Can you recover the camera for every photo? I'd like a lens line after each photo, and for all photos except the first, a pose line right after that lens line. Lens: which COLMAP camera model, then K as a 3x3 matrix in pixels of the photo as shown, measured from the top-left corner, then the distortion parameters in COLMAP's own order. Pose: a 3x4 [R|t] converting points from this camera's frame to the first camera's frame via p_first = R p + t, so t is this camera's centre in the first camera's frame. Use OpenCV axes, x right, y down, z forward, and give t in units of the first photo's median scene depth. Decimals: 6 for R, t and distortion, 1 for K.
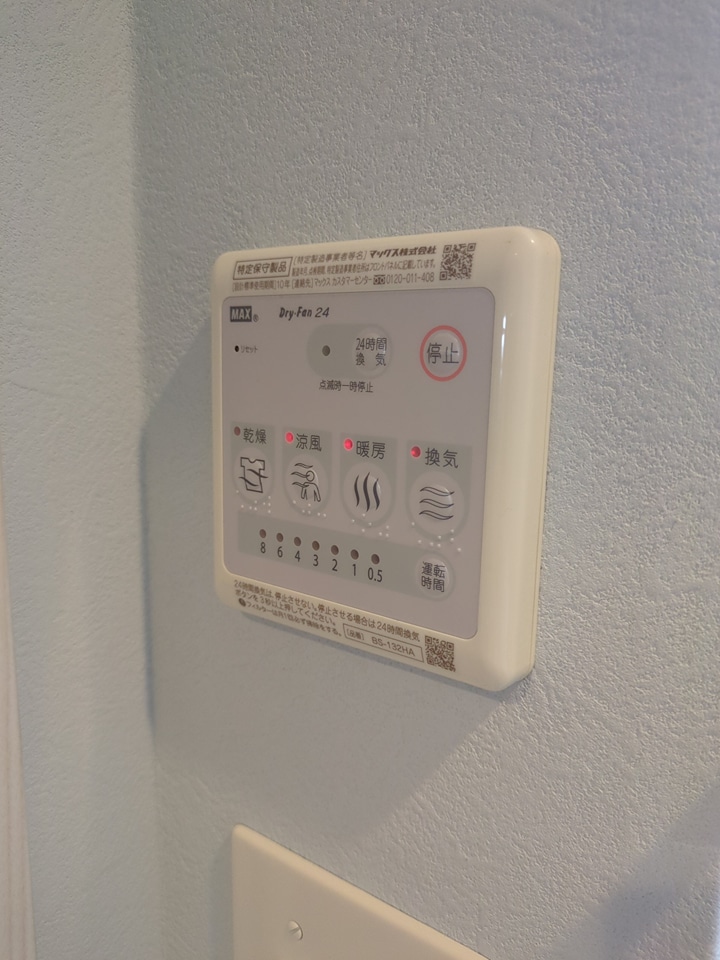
lens RADIAL K [[730.3, 0, 360.0], [0, 730.3, 480.0], [0, 0, 1]] dist [0.044641, -0.001196]
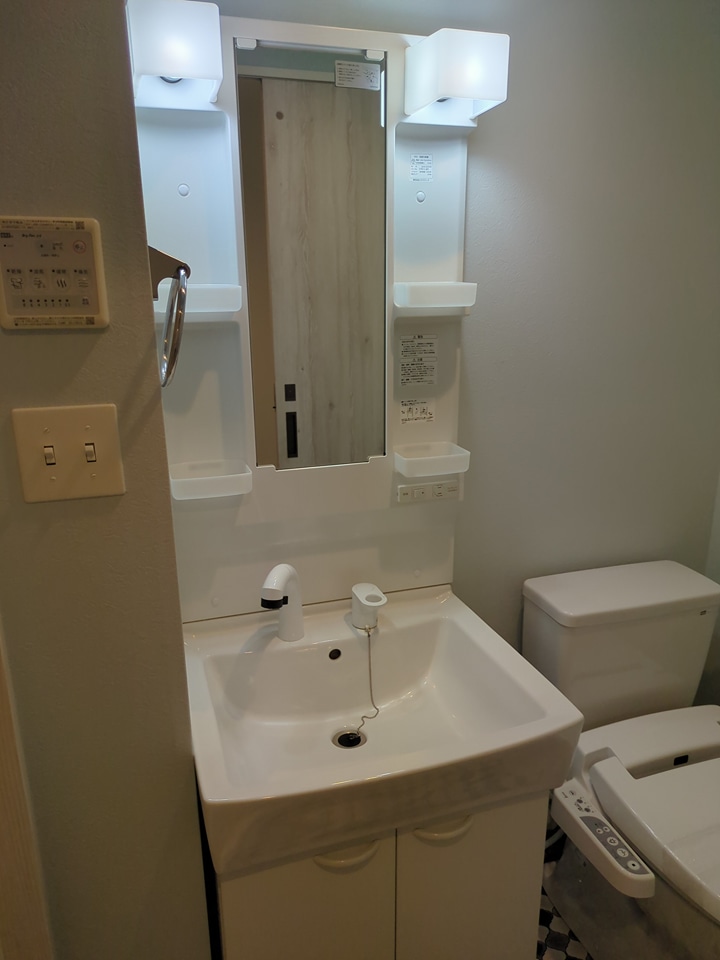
lens RADIAL K [[730.3, 0, 360.0], [0, 730.3, 480.0], [0, 0, 1]] dist [0.044641, -0.001196]
pose [[0.599218, -0.242671, 0.762921, -2.334007], [0.152689, 0.970102, 0.188647, 0.544166], [-0.785891, 0.003449, 0.618356, -2.745940]]
